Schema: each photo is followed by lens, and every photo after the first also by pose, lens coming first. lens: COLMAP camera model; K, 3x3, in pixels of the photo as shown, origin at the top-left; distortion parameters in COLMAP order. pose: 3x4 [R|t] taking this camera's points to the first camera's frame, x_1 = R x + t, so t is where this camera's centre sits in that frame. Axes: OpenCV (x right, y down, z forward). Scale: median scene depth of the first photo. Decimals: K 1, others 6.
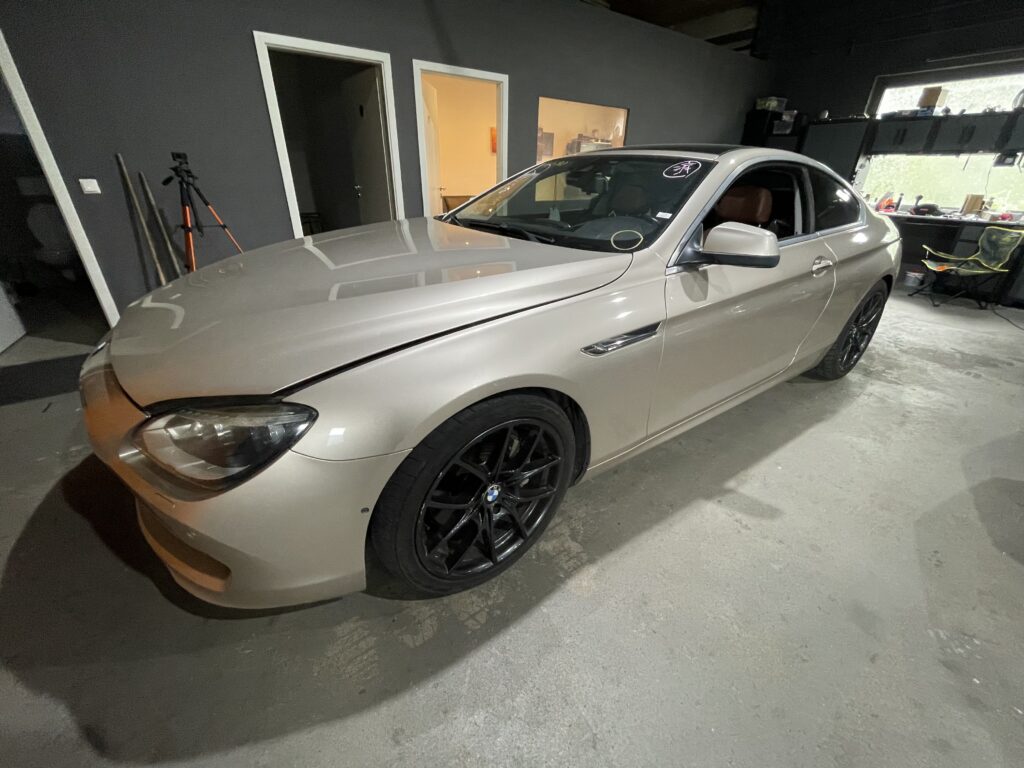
lens RADIAL K [[413.9, 0, 510.8], [0, 413.9, 384.0], [0, 0, 1]] dist [-0.001697, -0.000220]
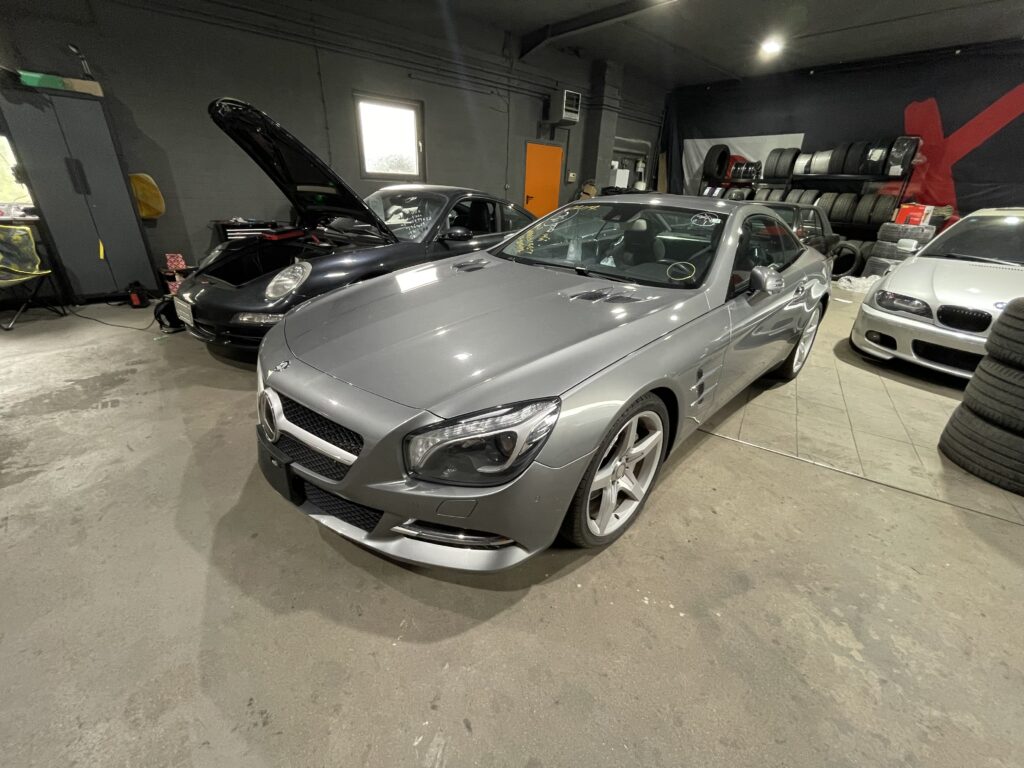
lens RADIAL K [[413.9, 0, 513.1], [0, 413.9, 378.4], [0, 0, 1]] dist [-0.001697, -0.000220]
pose [[-0.096235, -0.438327, 0.893649, 0.294119], [0.419722, 0.796219, 0.435738, -0.082173], [-0.902536, 0.417018, 0.107352, 0.137370]]
